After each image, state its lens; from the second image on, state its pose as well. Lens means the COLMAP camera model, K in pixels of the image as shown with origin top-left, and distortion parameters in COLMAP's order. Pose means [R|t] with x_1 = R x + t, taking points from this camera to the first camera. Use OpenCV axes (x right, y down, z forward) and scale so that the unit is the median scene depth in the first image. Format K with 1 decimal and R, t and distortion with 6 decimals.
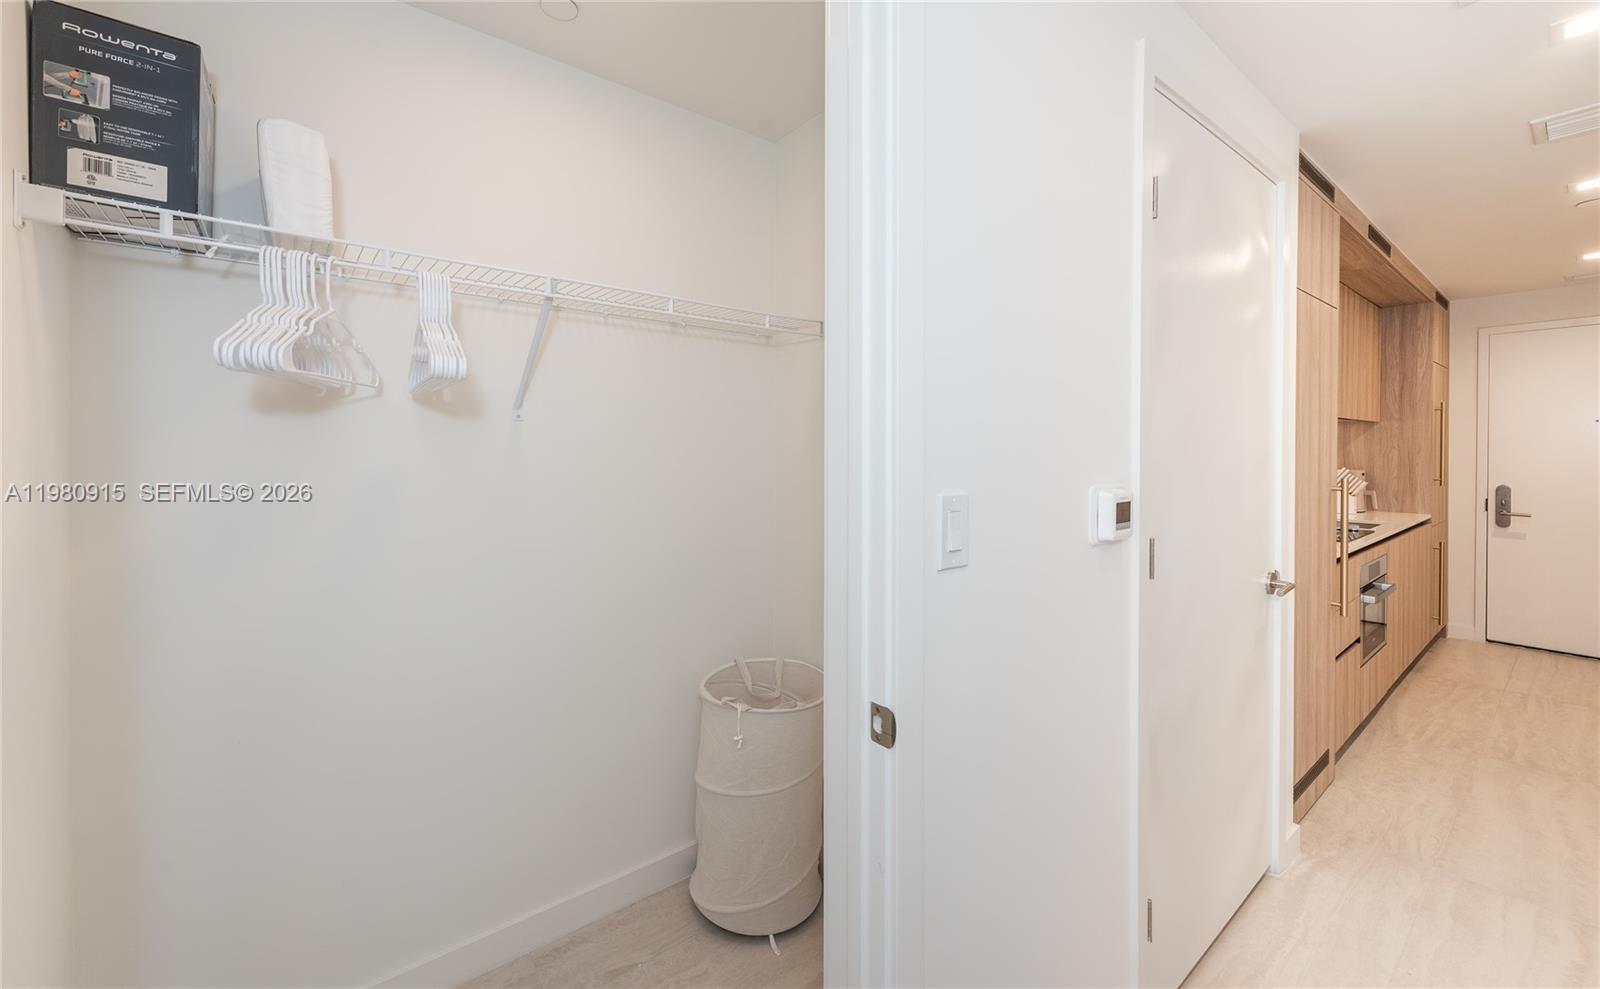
lens RADIAL K [[632.8, 0, 788.5], [0, 632.8, 451.2], [0, 0, 1]] dist [0.001757, 0.000430]
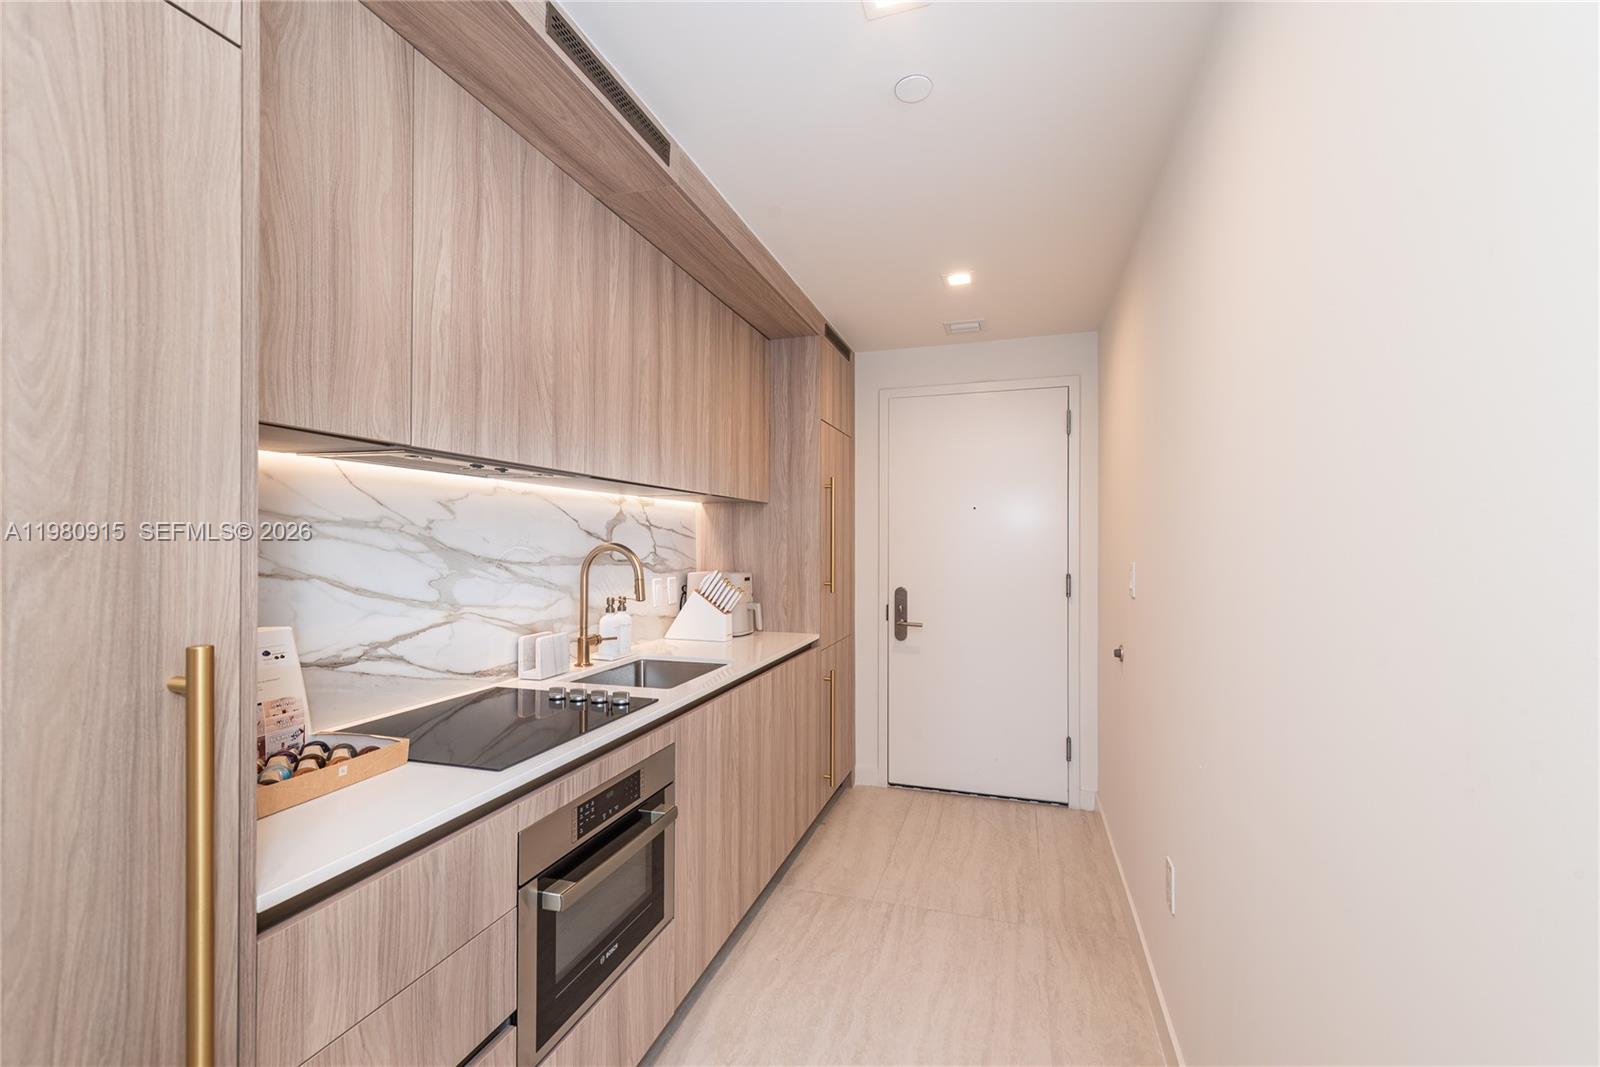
lens RADIAL K [[704.0, 0, 790.4], [0, 704.0, 540.6], [0, 0, 1]] dist [0.000384, -0.001032]
pose [[0.827552, 0.001091, 0.561388, 0.527896], [0.005089, 0.999942, -0.009445, 0.002555], [-0.561366, 0.010673, 0.827499, 0.354069]]
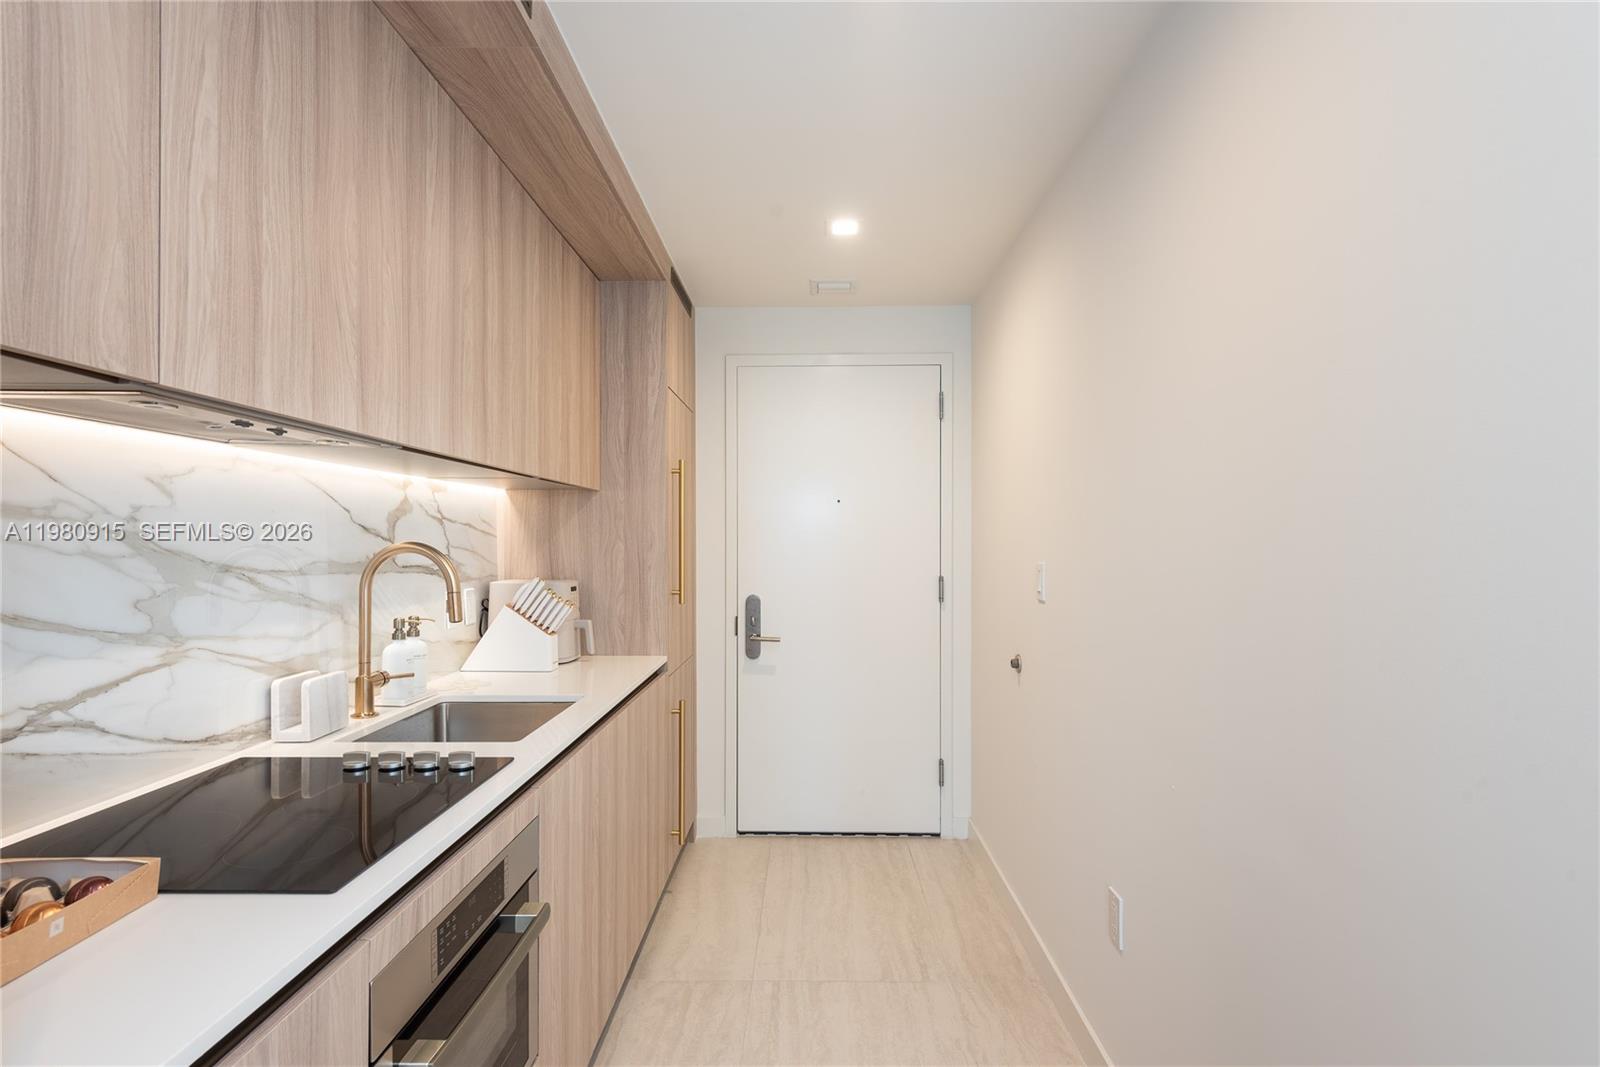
lens RADIAL K [[830.6, 0, 805.1], [0, 830.6, 545.1], [0, 0, 1]] dist [0.002990, -0.006206]
pose [[0.622540, -0.004964, 0.782572, 0.495028], [0.008584, 0.999963, -0.000485, 0.002420], [-0.782541, 0.007020, 0.622560, 0.428612]]
